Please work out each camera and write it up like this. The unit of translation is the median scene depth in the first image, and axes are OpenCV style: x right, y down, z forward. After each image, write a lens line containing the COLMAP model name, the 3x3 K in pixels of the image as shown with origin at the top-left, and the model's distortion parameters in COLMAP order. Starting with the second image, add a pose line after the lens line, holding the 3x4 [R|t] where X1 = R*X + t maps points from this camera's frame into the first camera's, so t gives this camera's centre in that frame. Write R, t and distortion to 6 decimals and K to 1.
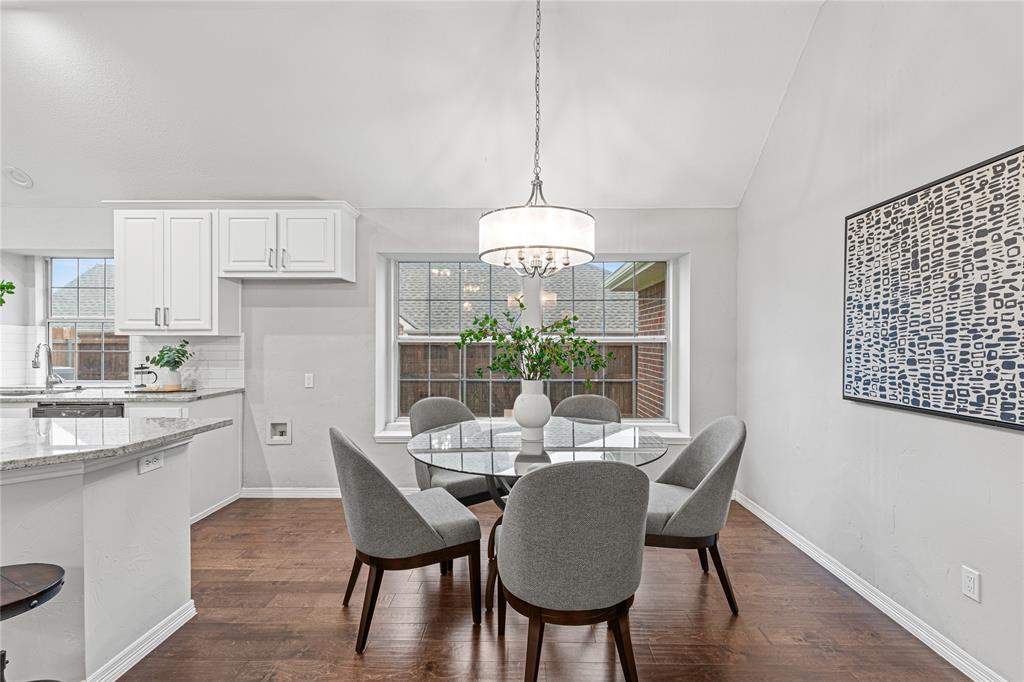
lens RADIAL K [[473.5, 0, 531.2], [0, 473.5, 345.9], [0, 0, 1]] dist [0.001955, 0.000622]
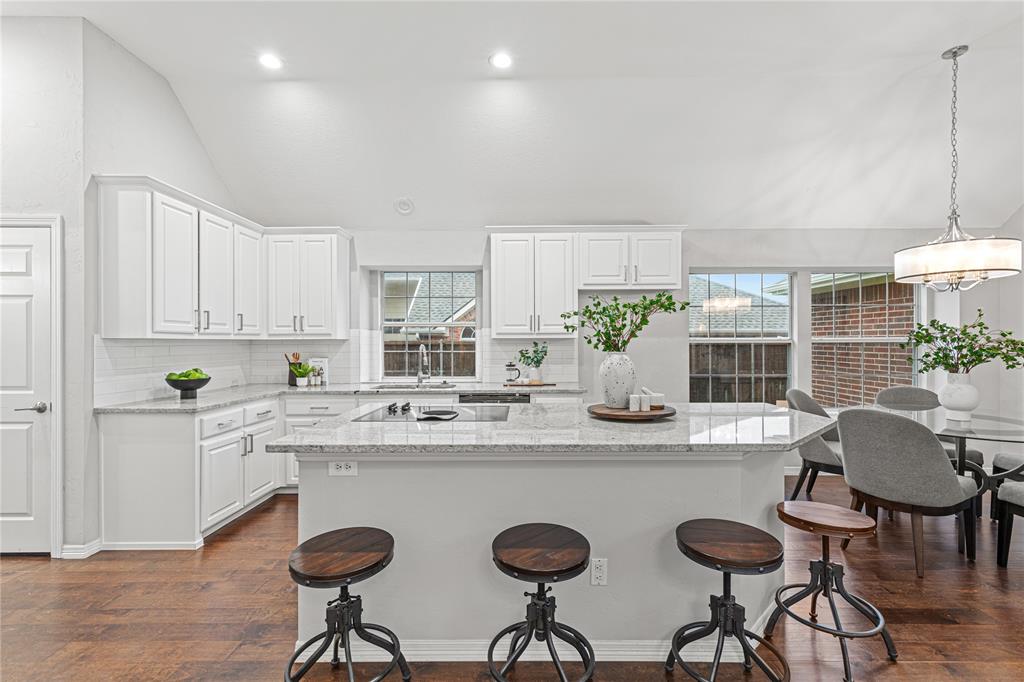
lens RADIAL K [[466.8, 0, 530.2], [0, 466.8, 341.3], [0, 0, 1]] dist [0.008898, 0.000083]
pose [[0.999988, -0.003657, -0.003335, -0.773673], [0.003636, 0.999973, -0.006420, -0.006584], [0.003359, 0.006408, 0.999974, -0.176319]]
